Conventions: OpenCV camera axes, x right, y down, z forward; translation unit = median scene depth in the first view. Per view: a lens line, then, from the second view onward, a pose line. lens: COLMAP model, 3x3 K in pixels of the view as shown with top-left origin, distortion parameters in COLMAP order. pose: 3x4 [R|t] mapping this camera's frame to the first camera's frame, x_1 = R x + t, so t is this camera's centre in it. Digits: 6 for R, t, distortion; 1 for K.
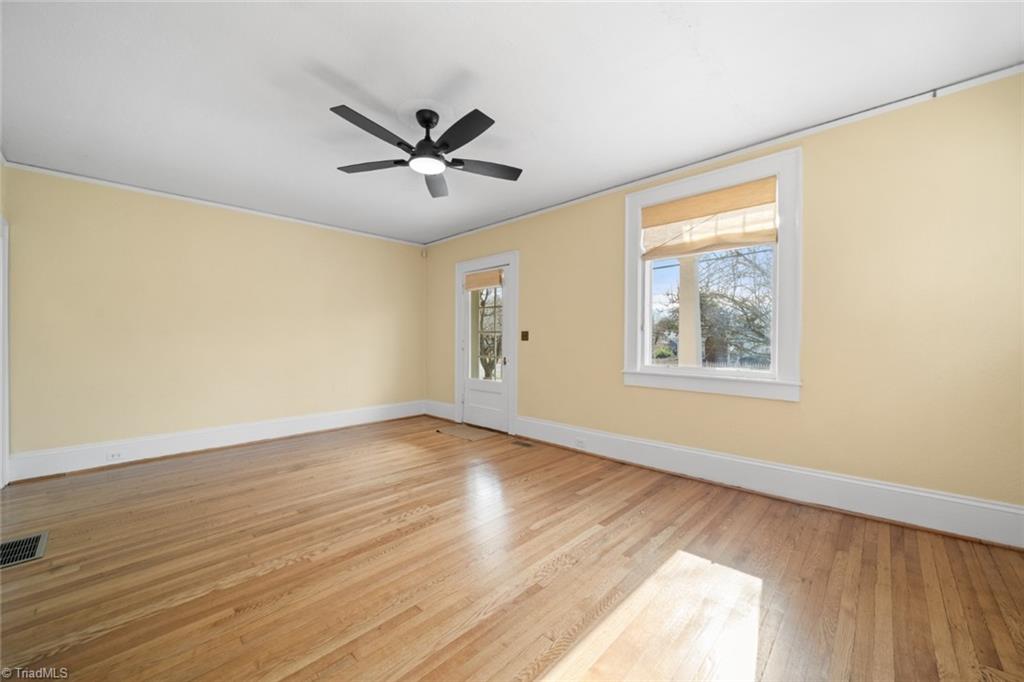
lens RADIAL K [[389.7, 0, 521.6], [0, 389.7, 340.6], [0, 0, 1]] dist [-0.003765, -0.000798]
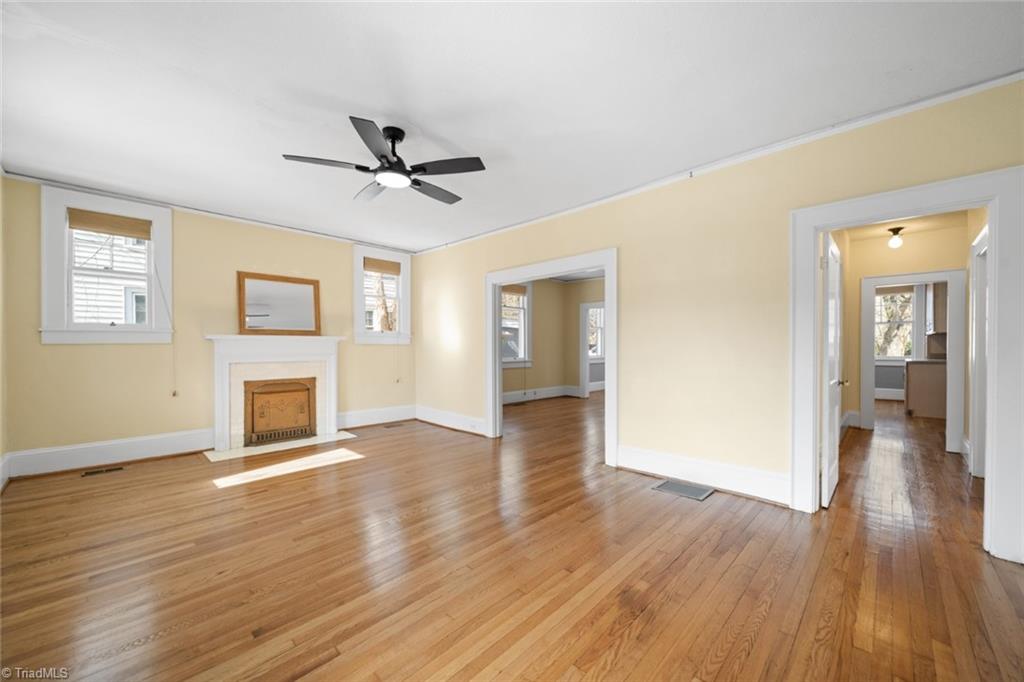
lens RADIAL K [[391.7, 0, 528.0], [0, 391.7, 347.2], [0, 0, 1]] dist [-0.000413, -0.000225]
pose [[-0.999956, 0.000406, -0.009413, -0.592237], [0.000420, 0.999999, -0.001501, 0.000210], [0.009412, -0.001505, -0.999955, 2.049436]]
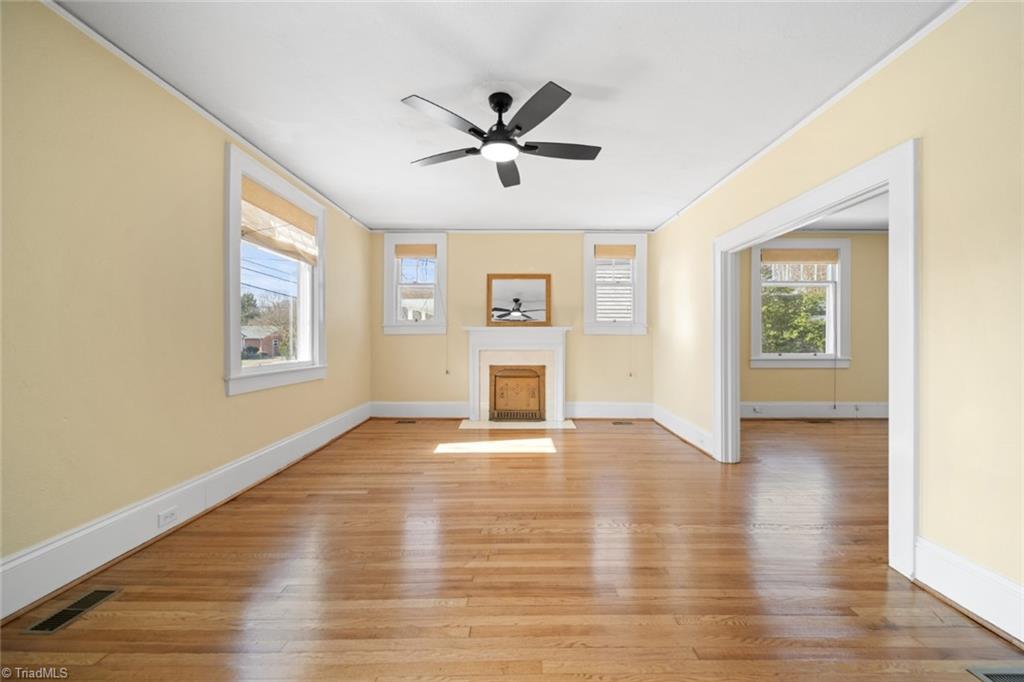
lens RADIAL K [[391.3, 0, 523.9], [0, 391.3, 333.7], [0, 0, 1]] dist [-0.001314, -0.000215]
pose [[-0.690711, 0.003702, 0.723122, -0.969138], [-0.005066, 0.999938, -0.009959, -0.000031], [-0.723113, -0.010542, -0.690649, 1.605182]]
